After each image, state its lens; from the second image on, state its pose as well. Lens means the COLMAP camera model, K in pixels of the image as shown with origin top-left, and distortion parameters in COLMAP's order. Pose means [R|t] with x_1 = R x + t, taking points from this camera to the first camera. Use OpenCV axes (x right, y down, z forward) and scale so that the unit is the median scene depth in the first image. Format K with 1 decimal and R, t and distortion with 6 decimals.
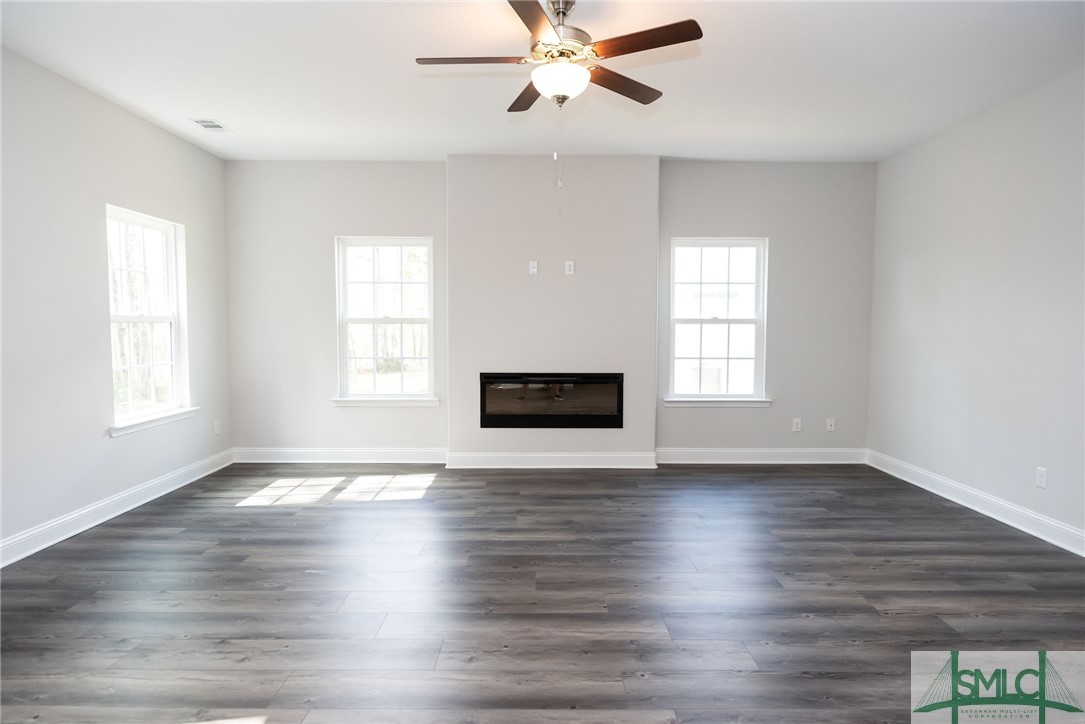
lens RADIAL K [[614.3, 0, 537.4], [0, 614.3, 364.9], [0, 0, 1]] dist [-0.002542, -0.000778]
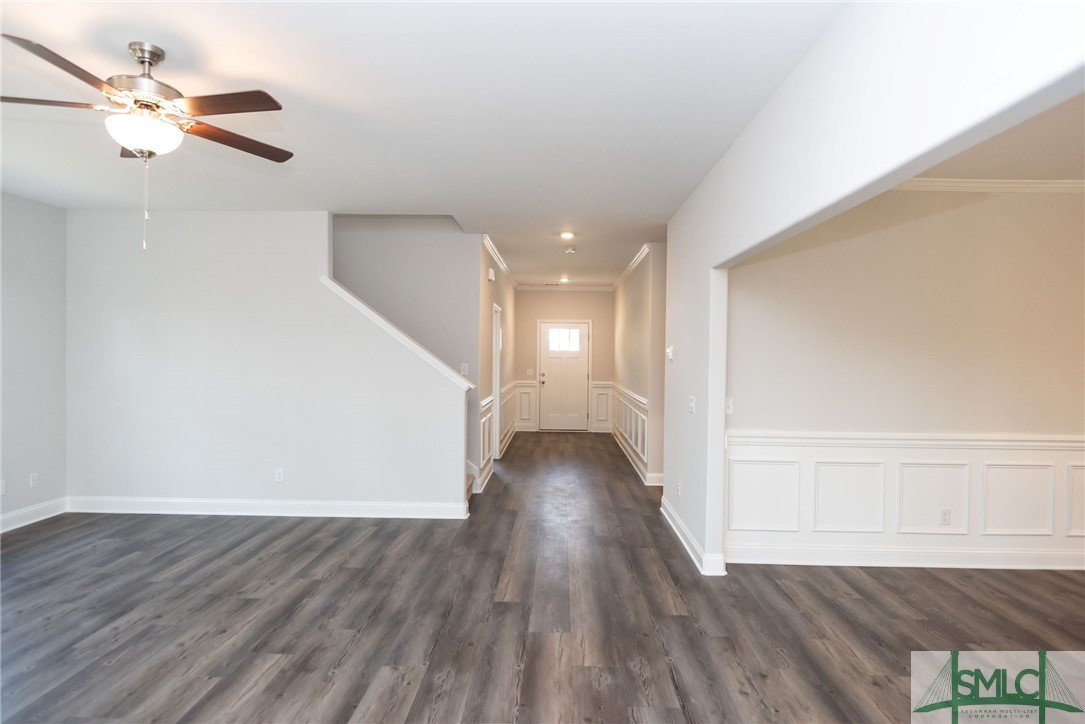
lens RADIAL K [[628.2, 0, 542.5], [0, 628.2, 362.0], [0, 0, 1]] dist [0.000761, -0.001723]
pose [[0.030826, -0.020402, 0.999317, -0.449587], [0.059314, 0.998067, 0.018547, -0.052932], [-0.997763, 0.058702, 0.031977, 0.204303]]
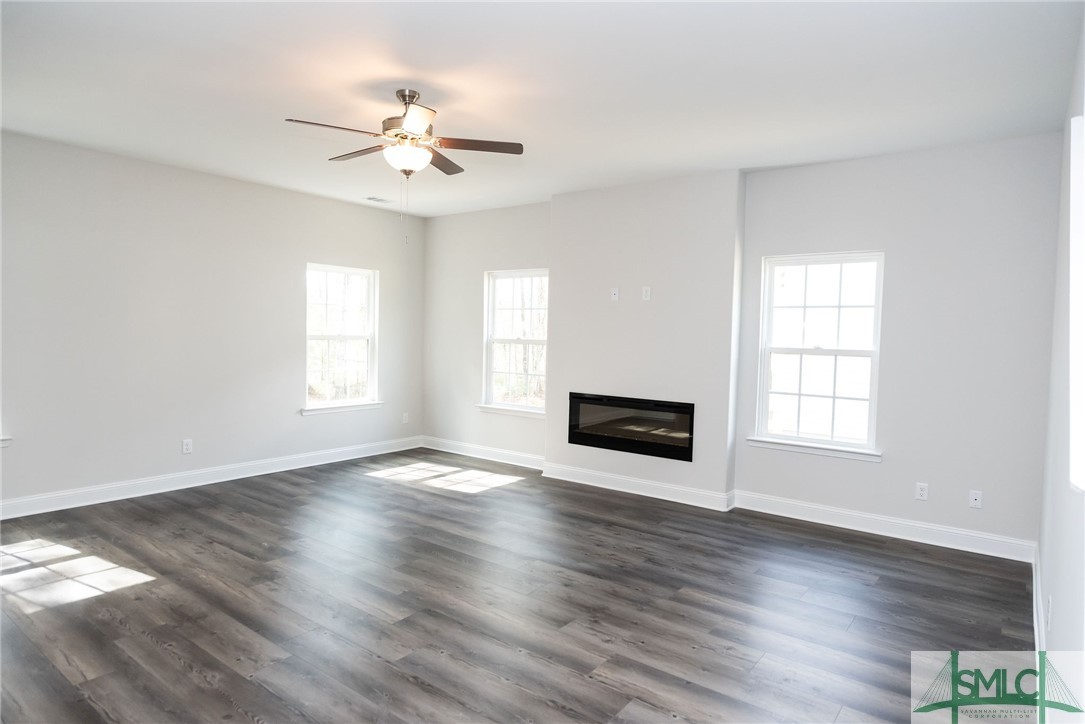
lens RADIAL K [[628.2, 0, 542.5], [0, 628.2, 362.0], [0, 0, 1]] dist [0.000761, -0.001723]
pose [[0.791987, 0.044432, -0.608920, 0.533975], [-0.060716, 0.998136, -0.006137, -0.029934], [0.607512, 0.041831, 0.793208, 0.090993]]
